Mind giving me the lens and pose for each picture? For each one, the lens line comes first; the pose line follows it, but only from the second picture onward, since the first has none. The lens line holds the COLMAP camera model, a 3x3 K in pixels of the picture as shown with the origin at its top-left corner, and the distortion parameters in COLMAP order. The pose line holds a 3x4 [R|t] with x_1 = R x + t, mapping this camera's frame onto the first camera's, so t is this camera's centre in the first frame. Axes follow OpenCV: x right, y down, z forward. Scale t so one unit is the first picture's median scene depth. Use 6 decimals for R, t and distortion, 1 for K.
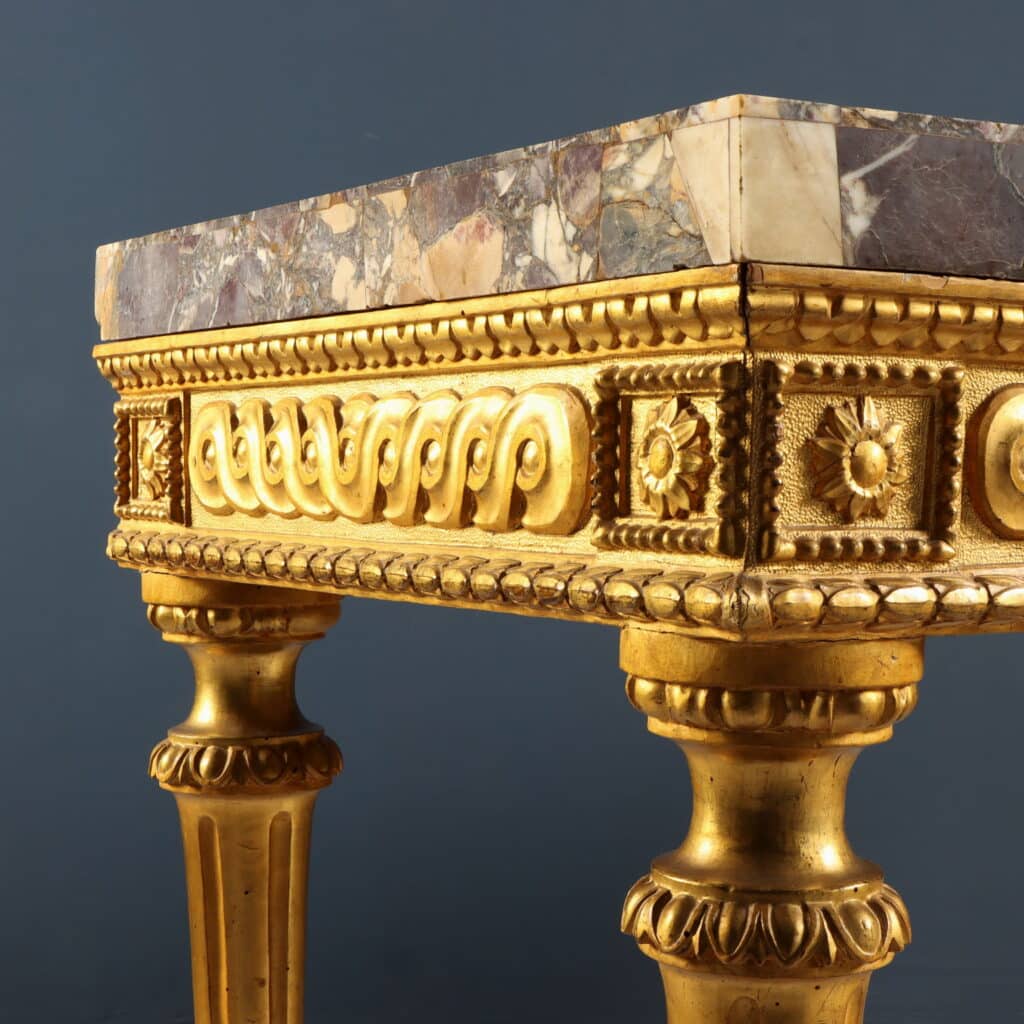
lens RADIAL K [[2278.3, 0, 512.0], [0, 2278.3, 512.0], [0, 0, 1]] dist [0.003802, -0.182449]
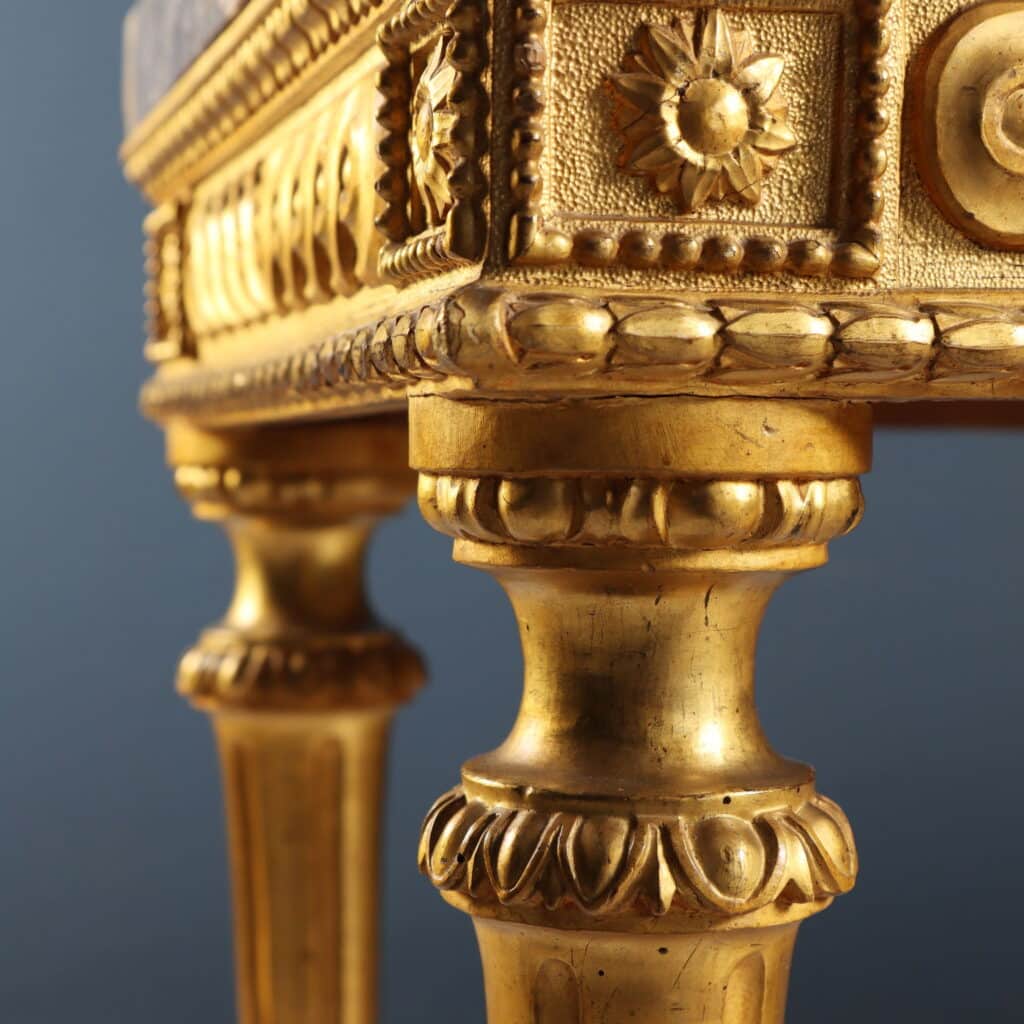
lens RADIAL K [[2465.2, 0, 512.0], [0, 2465.2, 512.0], [0, 0, 1]] dist [0.023291, -0.148608]
pose [[0.962404, -0.000175, -0.271622, 0.284846], [0.000002, 1.000000, -0.000637, 0.087521], [0.271622, 0.000612, 0.962404, 0.327854]]
